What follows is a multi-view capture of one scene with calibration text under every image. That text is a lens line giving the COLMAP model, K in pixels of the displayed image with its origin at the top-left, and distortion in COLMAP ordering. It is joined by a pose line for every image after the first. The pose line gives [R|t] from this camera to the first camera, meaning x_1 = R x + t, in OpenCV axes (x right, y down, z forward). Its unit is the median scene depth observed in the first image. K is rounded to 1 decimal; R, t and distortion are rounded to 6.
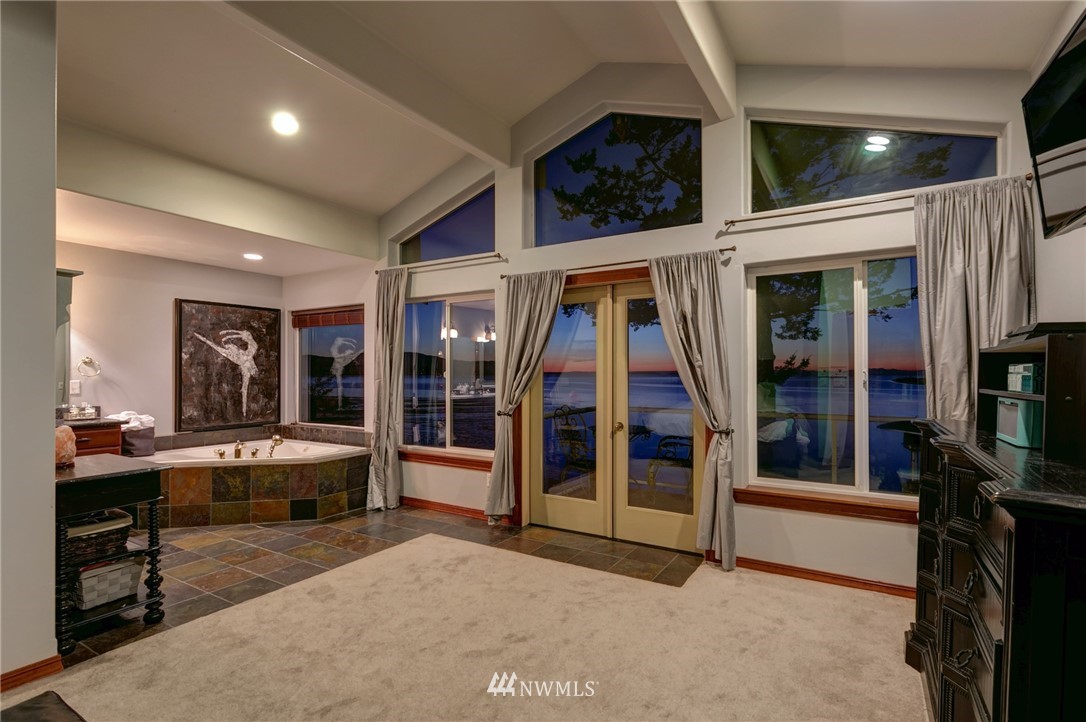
lens RADIAL K [[531.3, 0, 543.0], [0, 531.3, 361.0], [0, 0, 1]] dist [0.001045, 0.000236]
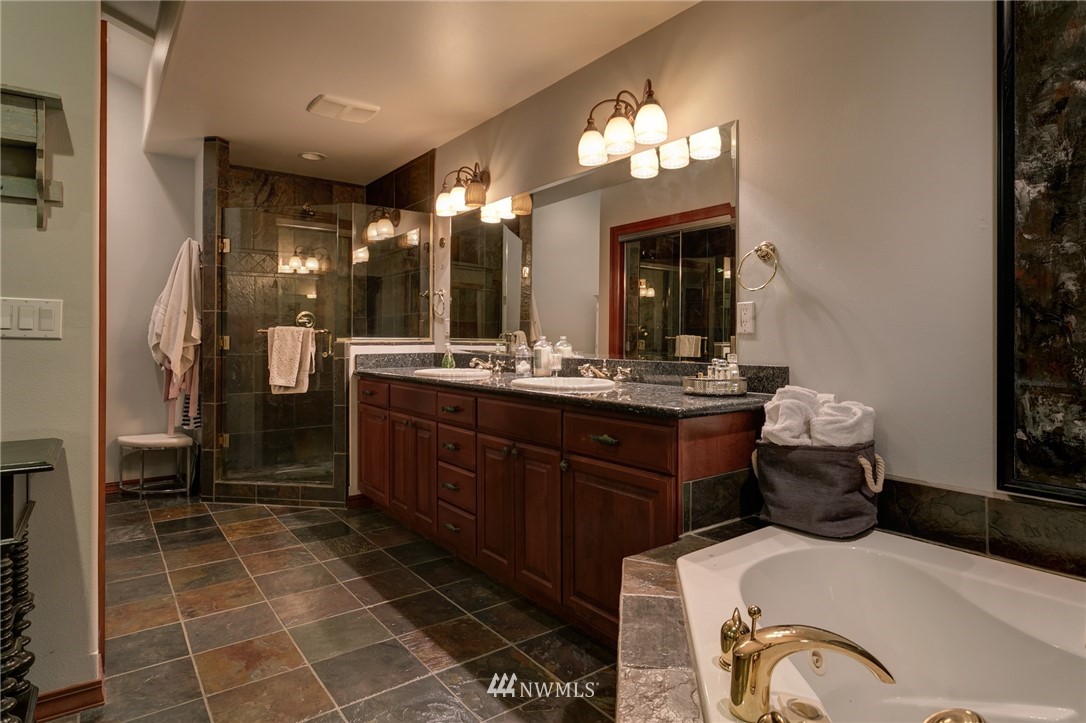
lens RADIAL K [[601.0, 0, 540.4], [0, 601.0, 330.2], [0, 0, 1]] dist [-0.001450, -0.000116]
pose [[-0.373724, -0.012138, -0.927461, -0.326026], [0.021284, 0.999539, -0.021658, 0.057037], [0.927296, -0.027834, -0.373293, 0.881727]]
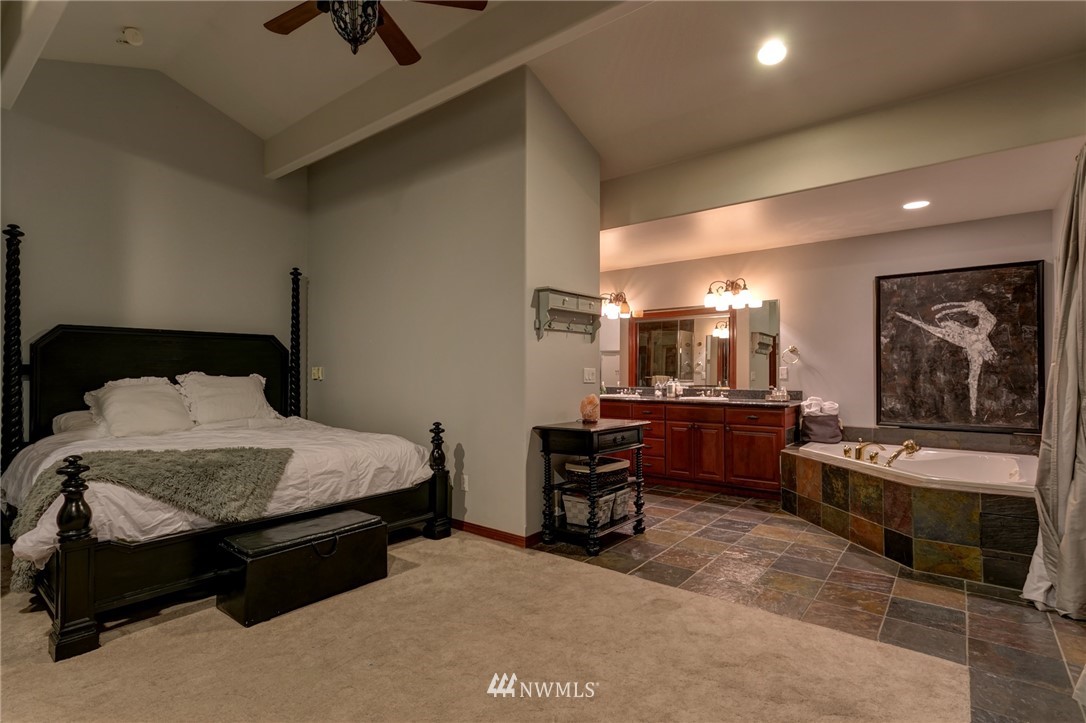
lens RADIAL K [[527.6, 0, 533.2], [0, 527.6, 355.4], [0, 0, 1]] dist [0.010980, 0.000555]
pose [[-0.122855, -0.029284, -0.991992, 0.268567], [0.023213, 0.999206, -0.032372, 0.031102], [0.992153, -0.027004, -0.122078, 0.521624]]
